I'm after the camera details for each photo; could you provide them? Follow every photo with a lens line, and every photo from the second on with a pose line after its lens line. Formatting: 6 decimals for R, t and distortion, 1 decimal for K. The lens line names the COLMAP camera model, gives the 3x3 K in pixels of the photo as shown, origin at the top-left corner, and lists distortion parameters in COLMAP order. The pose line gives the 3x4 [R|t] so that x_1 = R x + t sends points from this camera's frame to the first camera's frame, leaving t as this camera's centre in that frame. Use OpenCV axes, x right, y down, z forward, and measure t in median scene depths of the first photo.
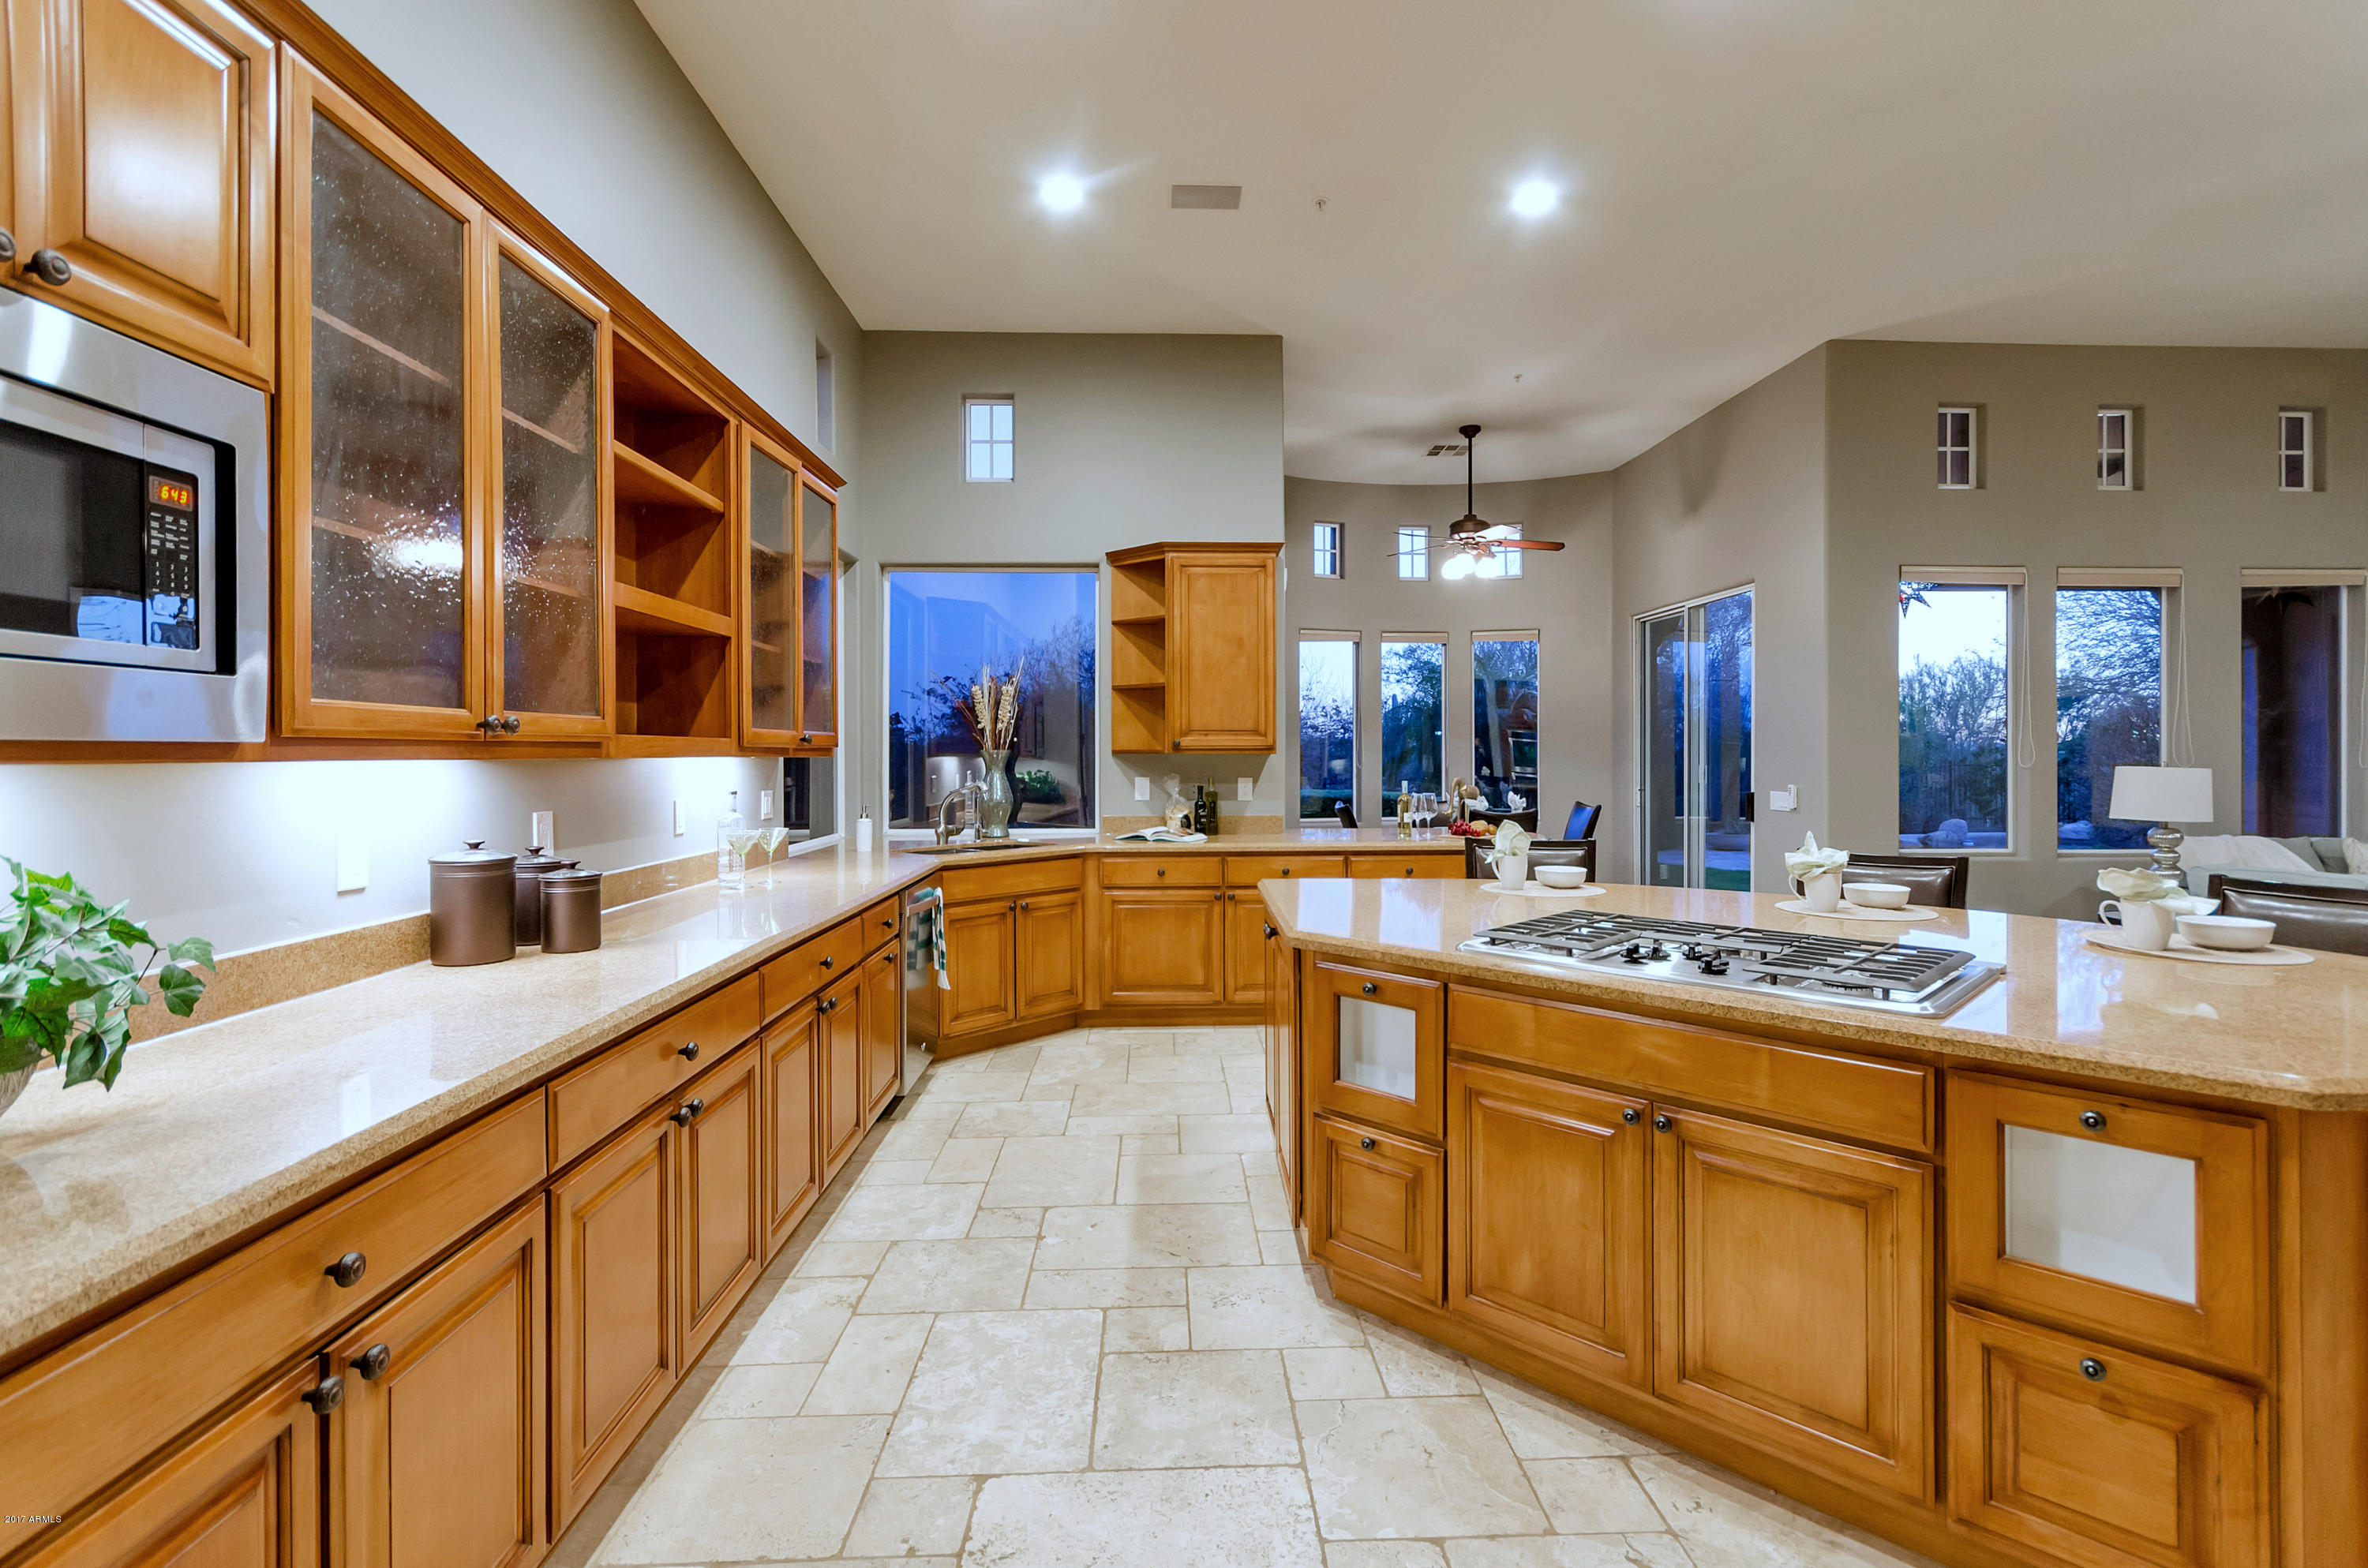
lens RADIAL K [[1104.8, 0, 1208.6], [0, 1104.8, 754.4], [0, 0, 1]] dist [0.001271, 0.001564]
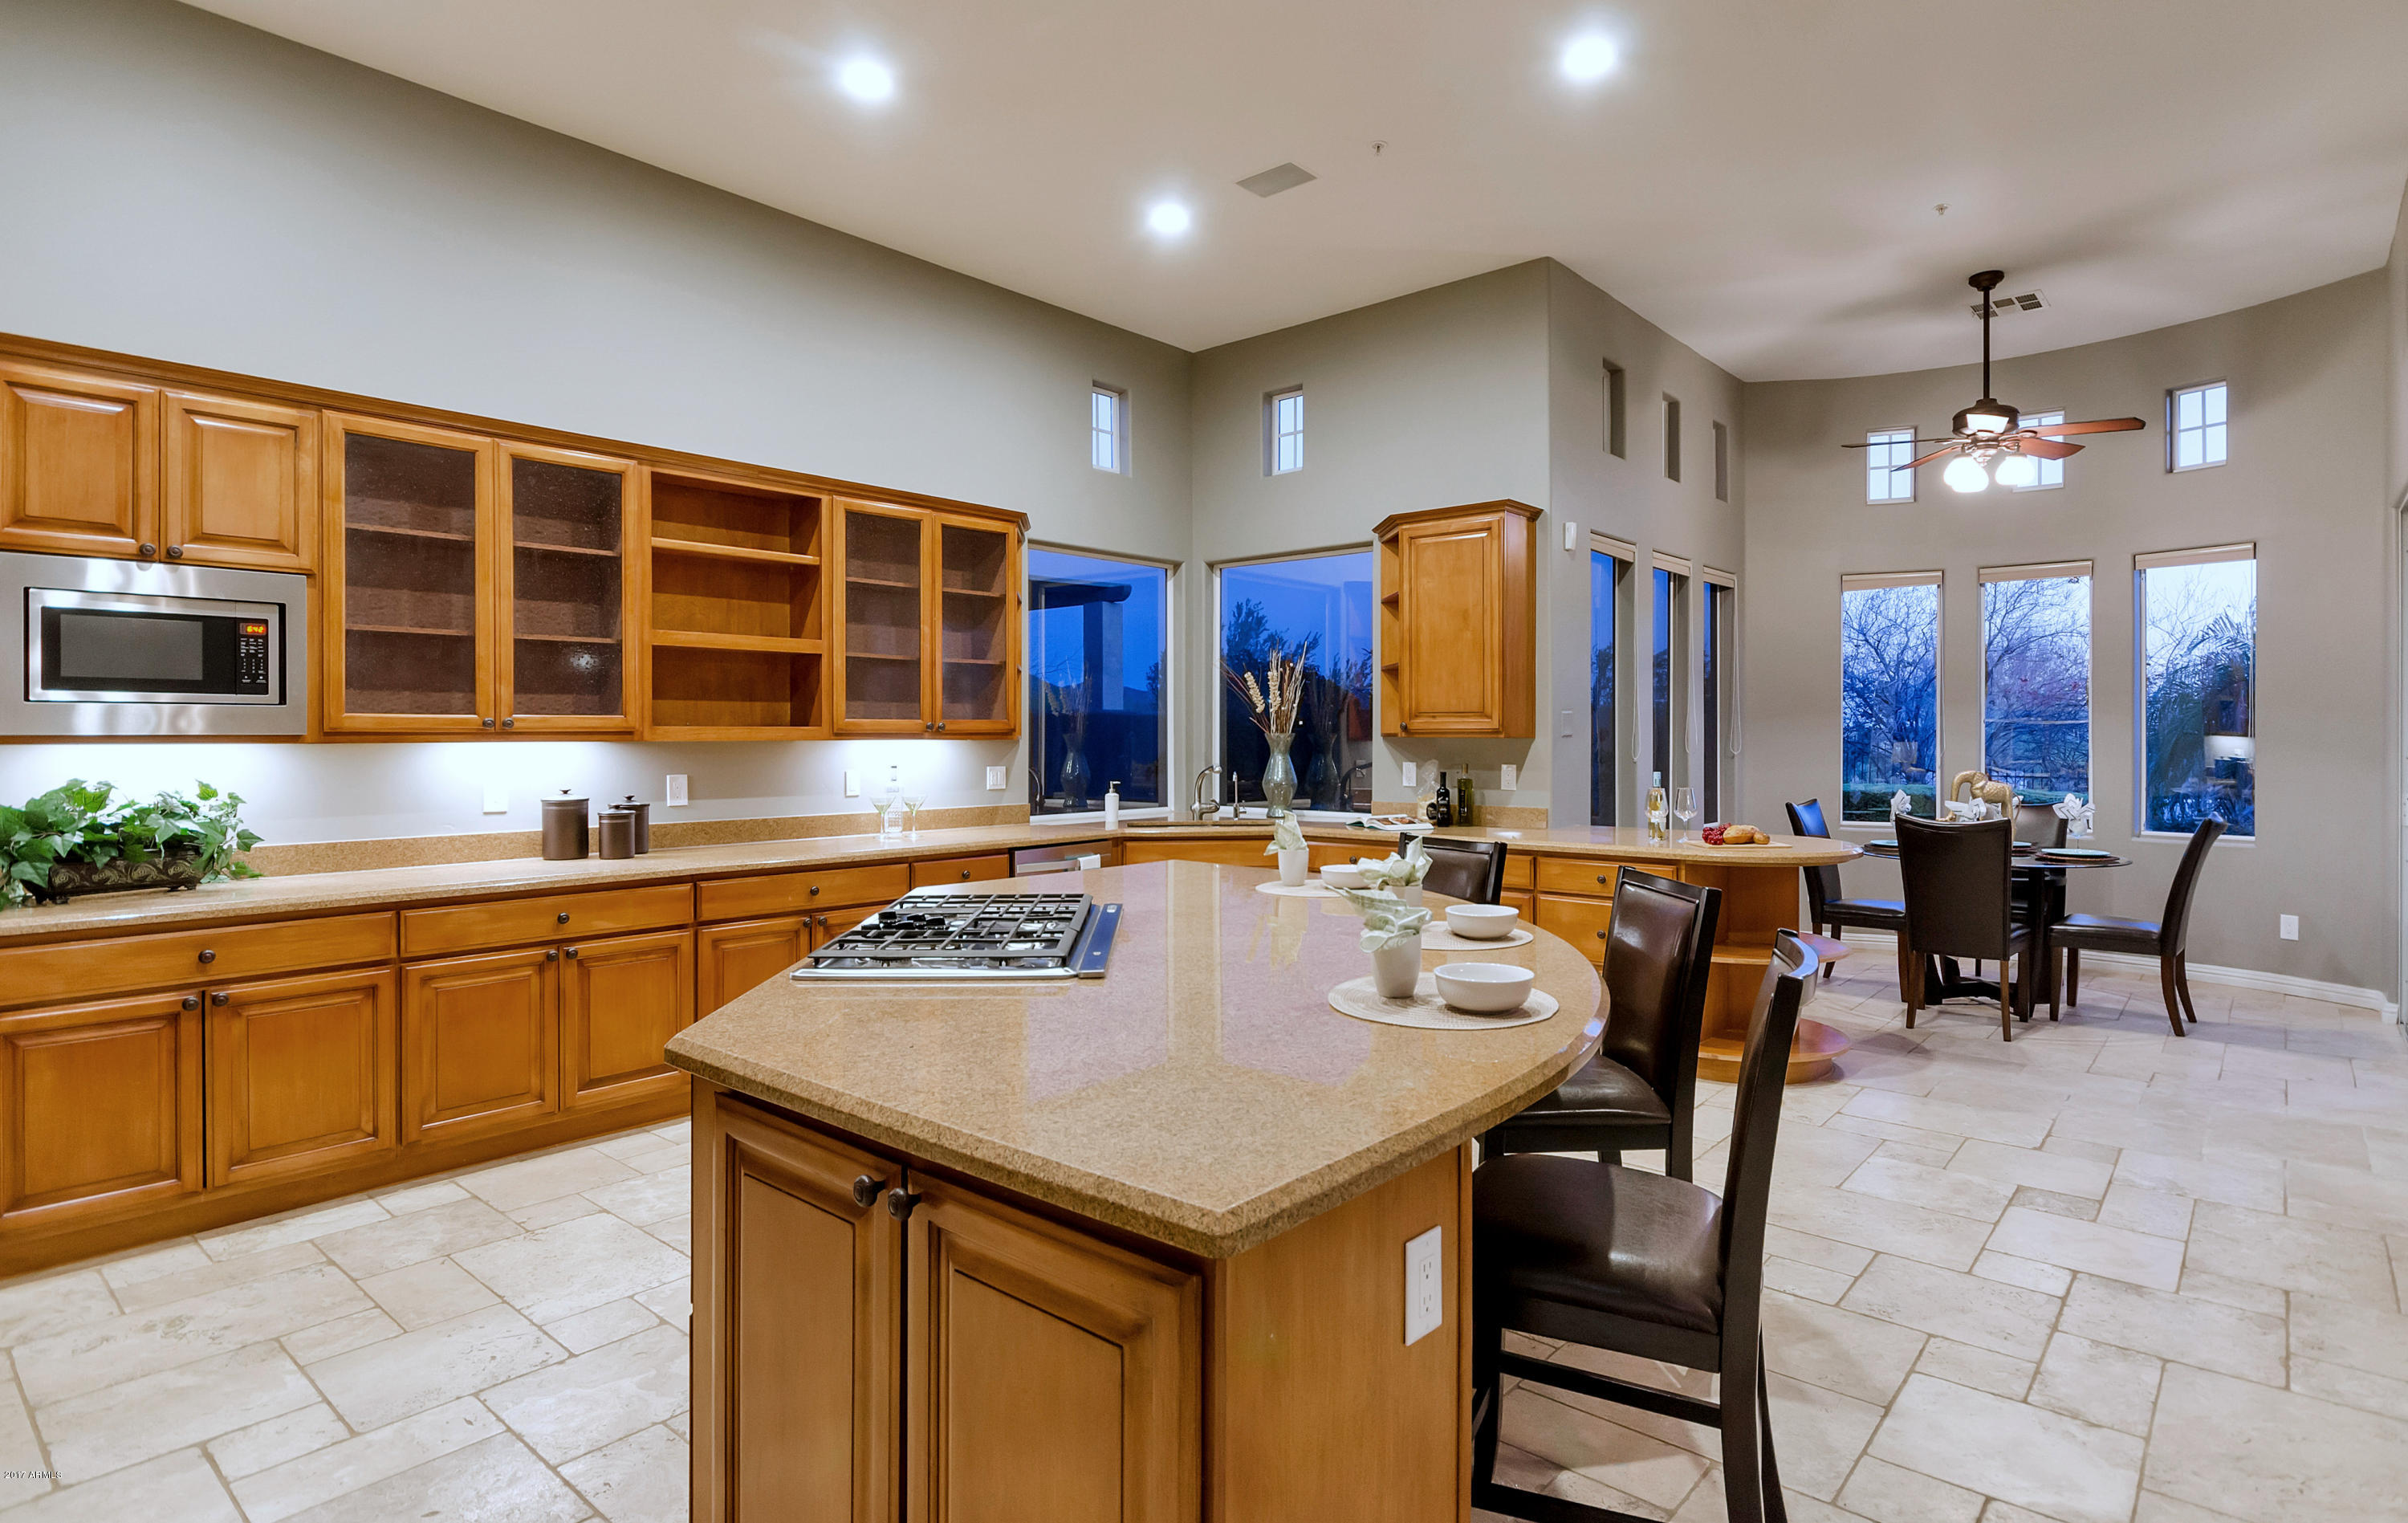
lens RADIAL K [[1243.6, 0, 1223.3], [0, 1243.6, 733.3], [0, 0, 1]] dist [0.002737, 0.000733]
pose [[0.731105, 0.001384, -0.682263, 0.609446], [-0.001099, 0.999999, 0.000851, -0.005001], [0.682264, 0.000128, 0.731106, 0.121477]]
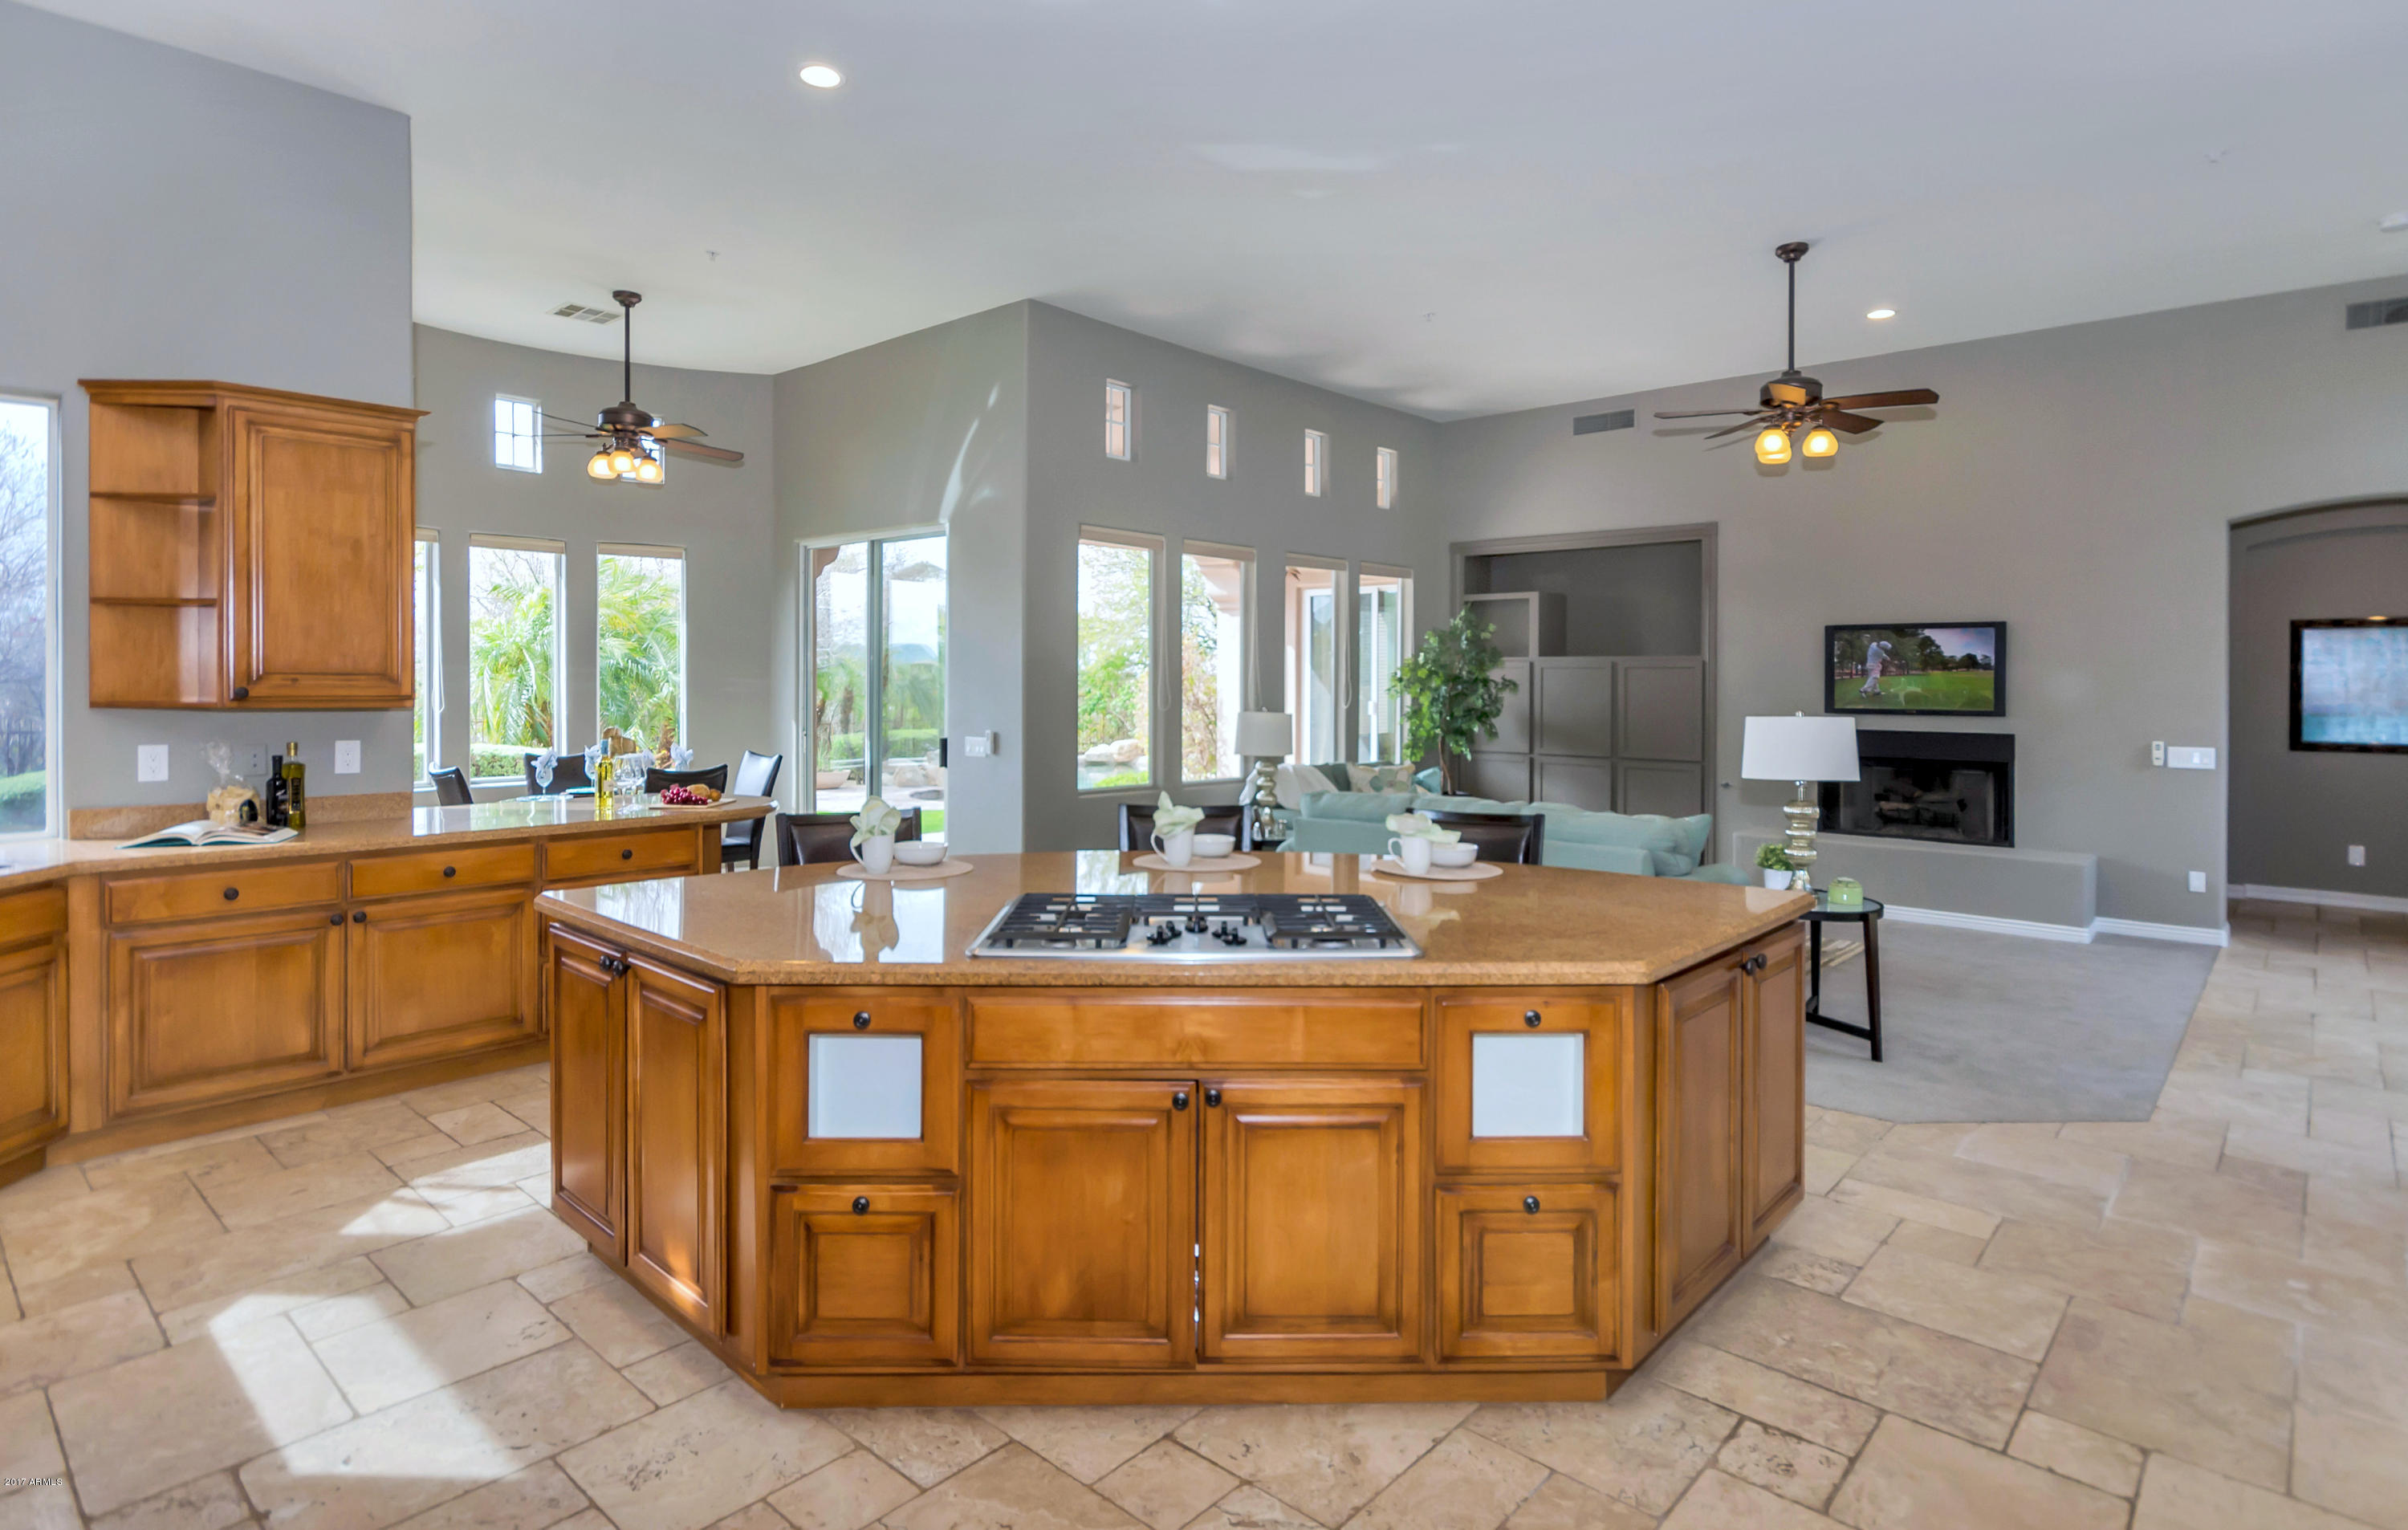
lens RADIAL K [[1239.7, 0, 1220.1], [0, 1239.7, 694.7], [0, 0, 1]] dist [-0.002328, 0.000316]
pose [[0.689408, -0.002666, 0.724369, -0.167701], [-0.007329, 0.999916, 0.010655, -0.021728], [-0.724337, -0.012655, 0.689330, 0.079758]]
